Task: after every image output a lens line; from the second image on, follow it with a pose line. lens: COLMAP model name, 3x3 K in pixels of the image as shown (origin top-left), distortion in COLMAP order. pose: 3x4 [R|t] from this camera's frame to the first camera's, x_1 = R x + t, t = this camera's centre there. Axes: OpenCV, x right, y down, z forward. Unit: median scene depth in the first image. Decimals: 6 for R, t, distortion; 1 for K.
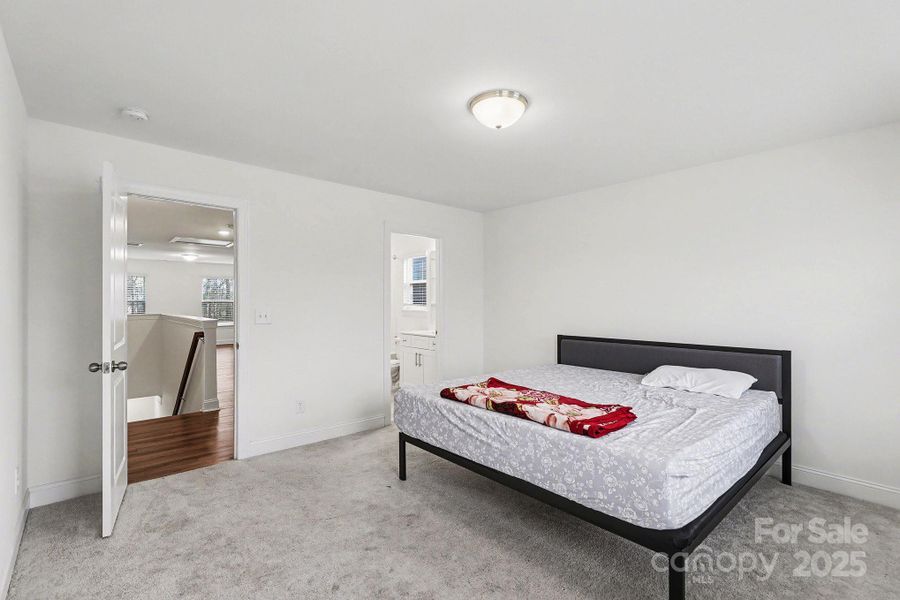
lens RADIAL K [[412.6, 0, 447.3], [0, 412.6, 302.3], [0, 0, 1]] dist [-0.003336, -0.000253]
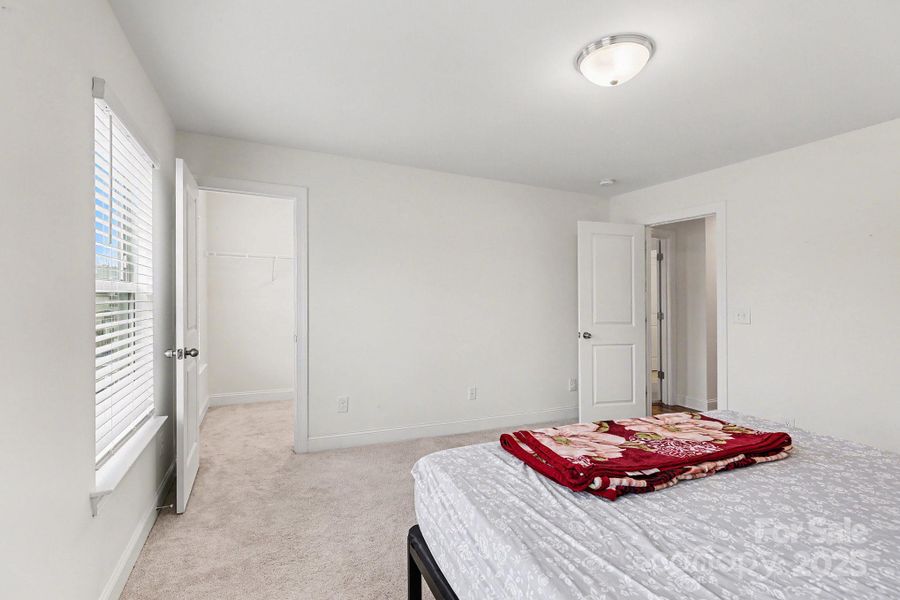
lens RADIAL K [[412.6, 0, 449.4], [0, 412.6, 297.3], [0, 0, 1]] dist [-0.003336, -0.000253]
pose [[-0.298893, -0.001904, -0.954285, 0.937641], [-0.005288, 0.999986, -0.000339, -0.000157], [0.954272, 0.004945, -0.298899, 0.860288]]
